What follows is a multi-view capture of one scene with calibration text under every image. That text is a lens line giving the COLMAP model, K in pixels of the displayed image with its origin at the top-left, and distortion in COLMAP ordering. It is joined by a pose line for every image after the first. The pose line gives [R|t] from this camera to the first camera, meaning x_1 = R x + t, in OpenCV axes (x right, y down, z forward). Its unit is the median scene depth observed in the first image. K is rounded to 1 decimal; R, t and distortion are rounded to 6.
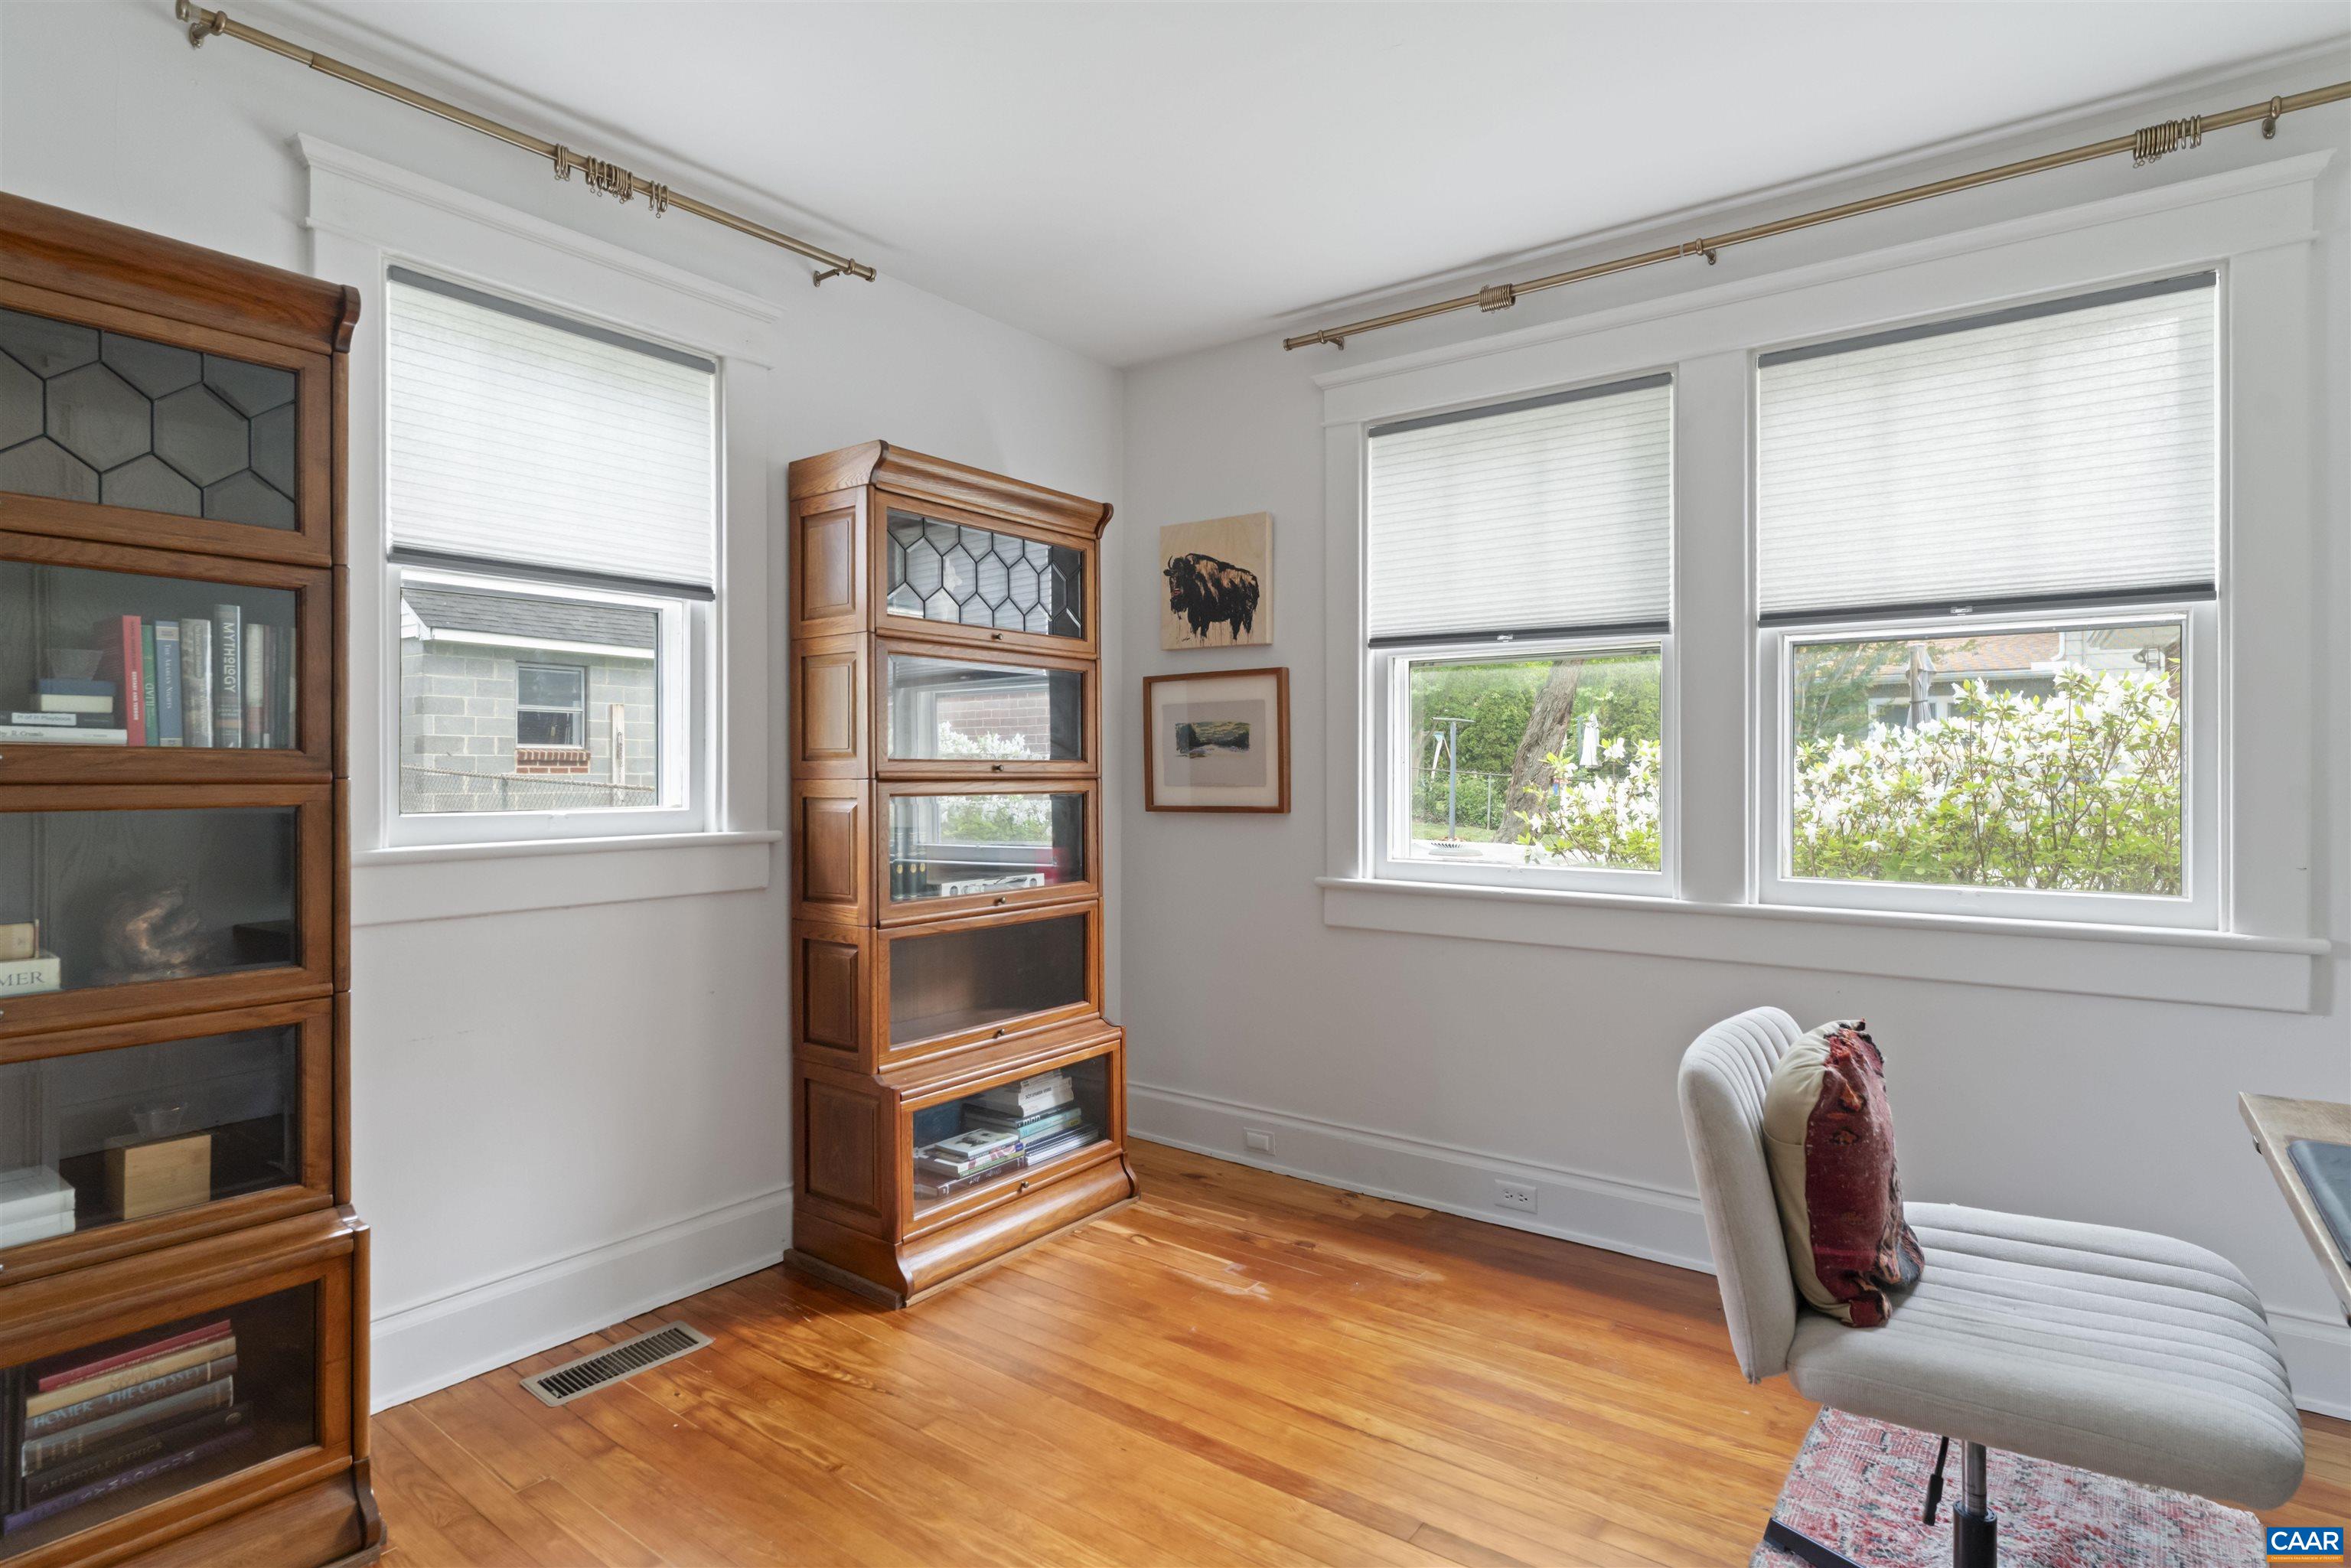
lens RADIAL K [[1206.4, 0, 1164.2], [0, 1206.4, 774.7], [0, 0, 1]] dist [0.001216, 0.000580]
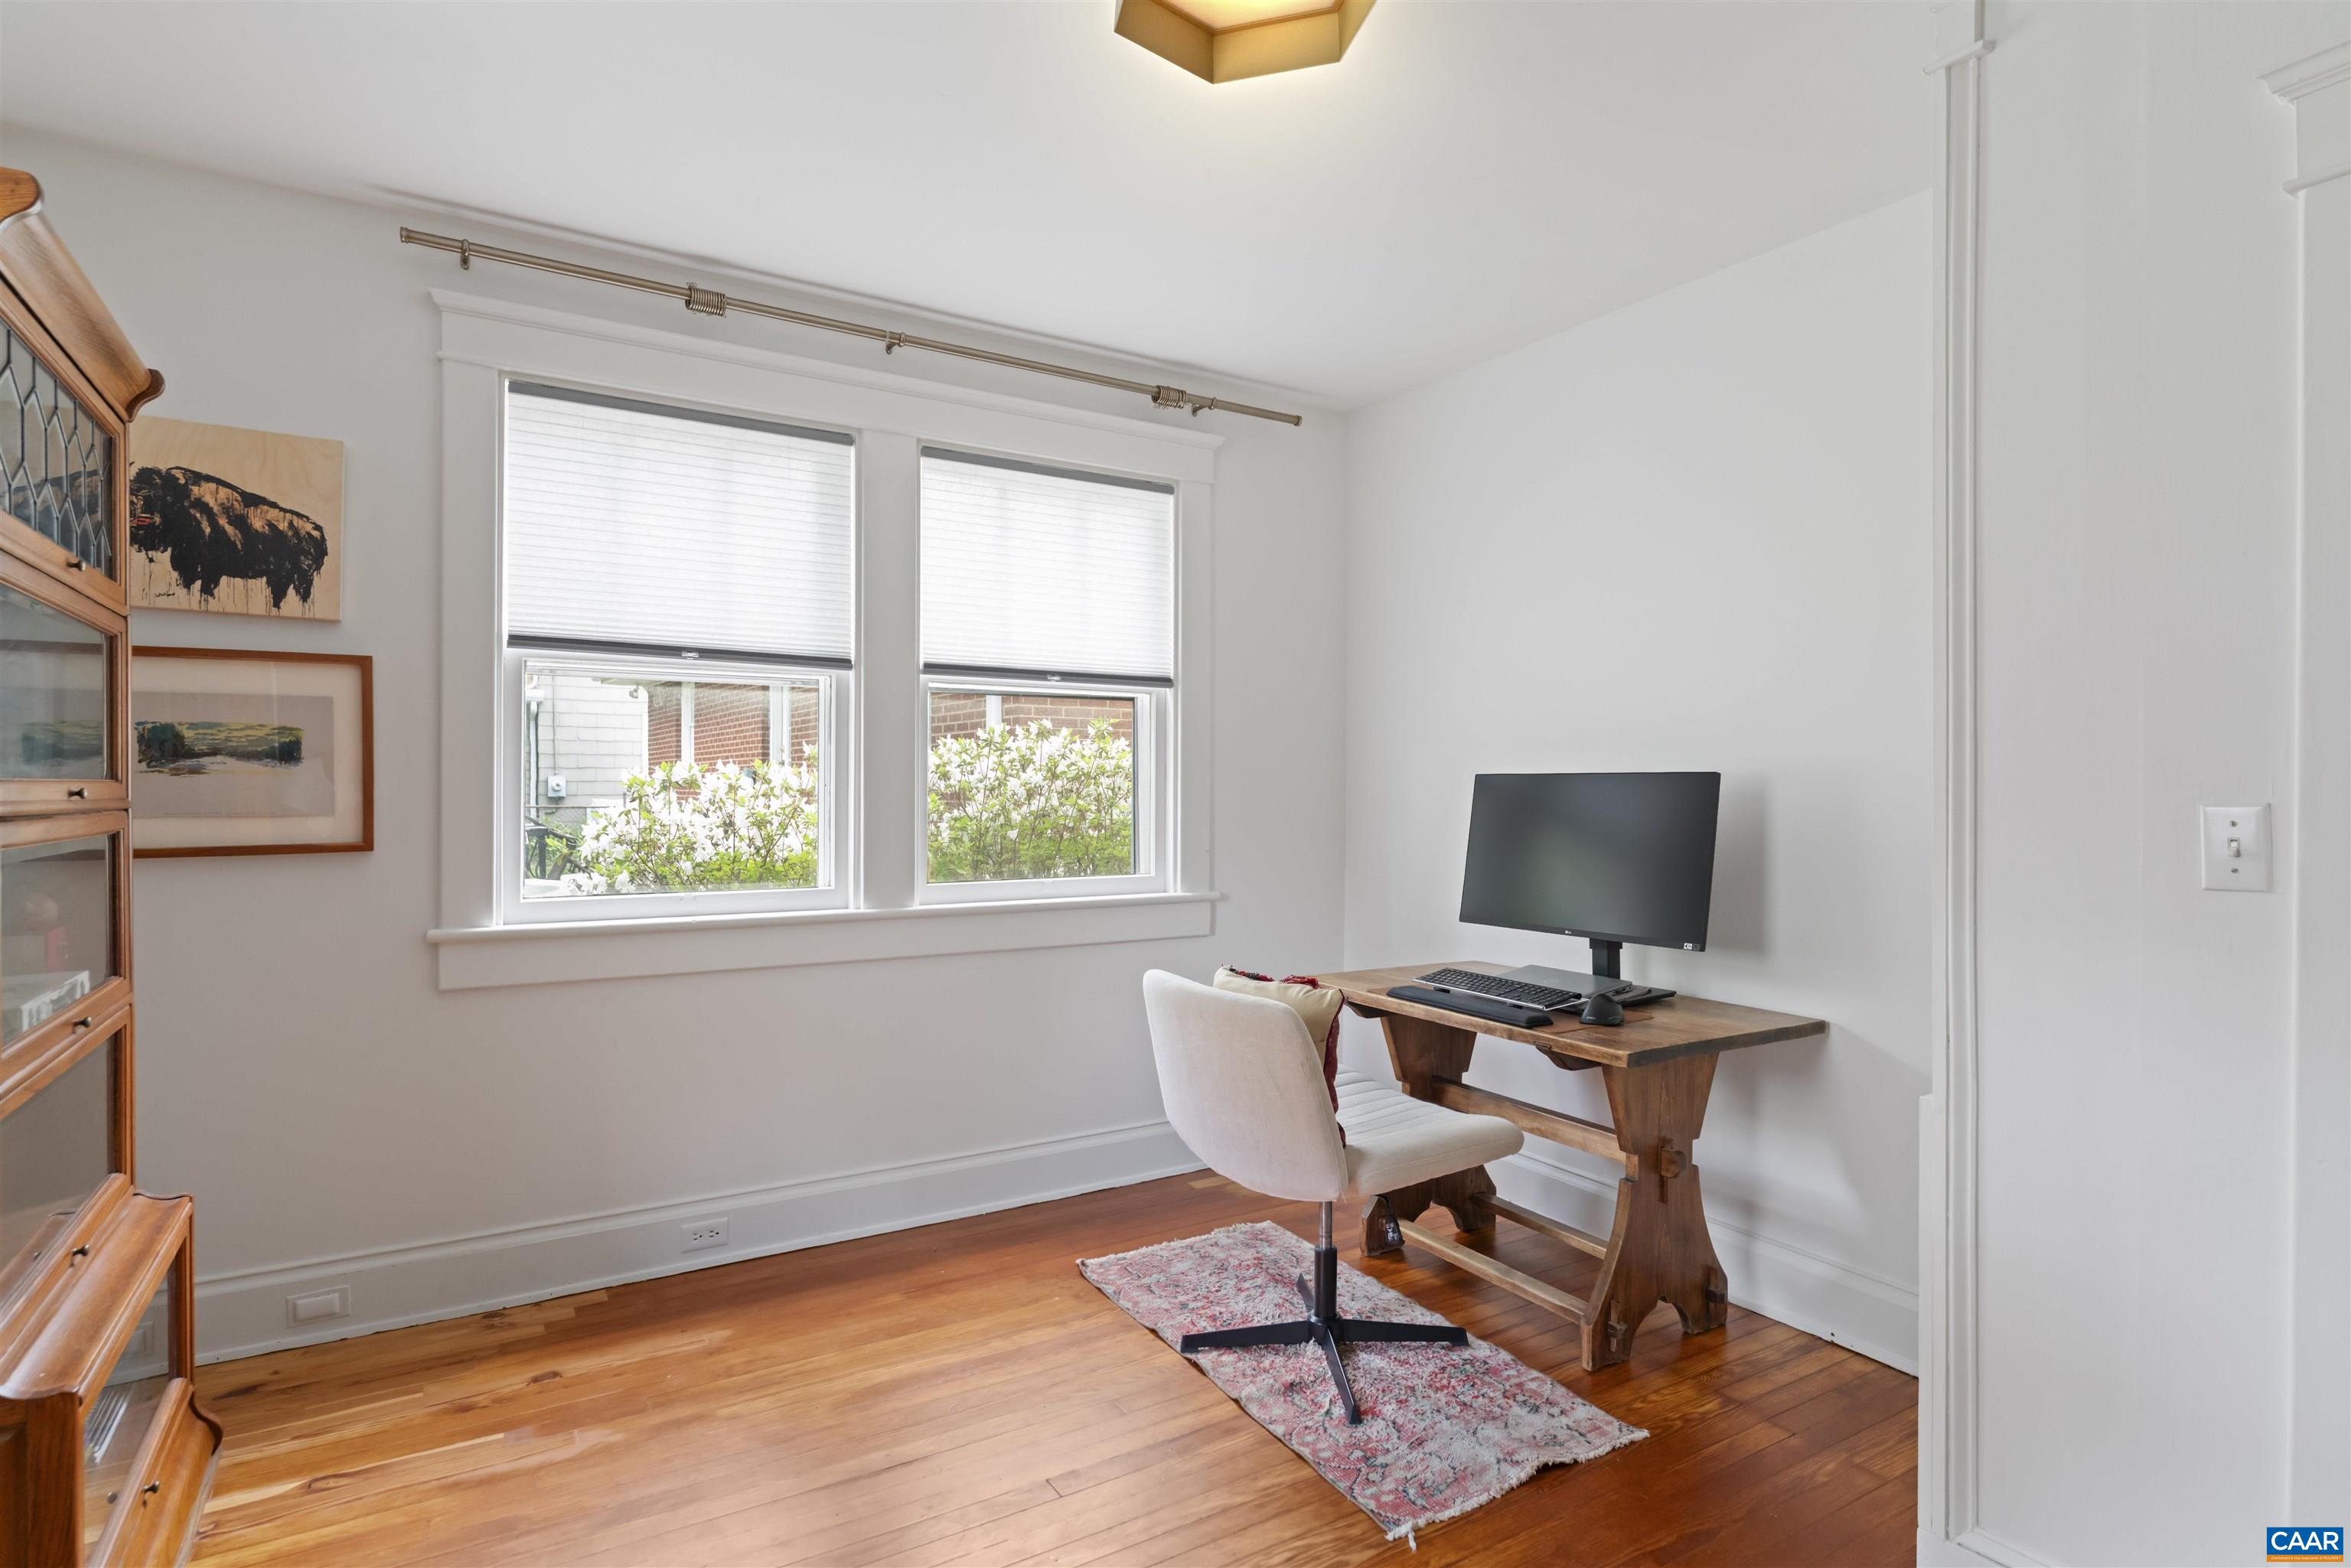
lens RADIAL K [[1206.4, 0, 1152.5], [0, 1206.4, 790.8], [0, 0, 1]] dist [0.001216, 0.000580]
pose [[0.375240, 0.000966, 0.926927, -0.448110], [0.003101, 0.999993, -0.002297, -0.002292], [-0.926923, 0.003736, 0.375234, 0.291087]]
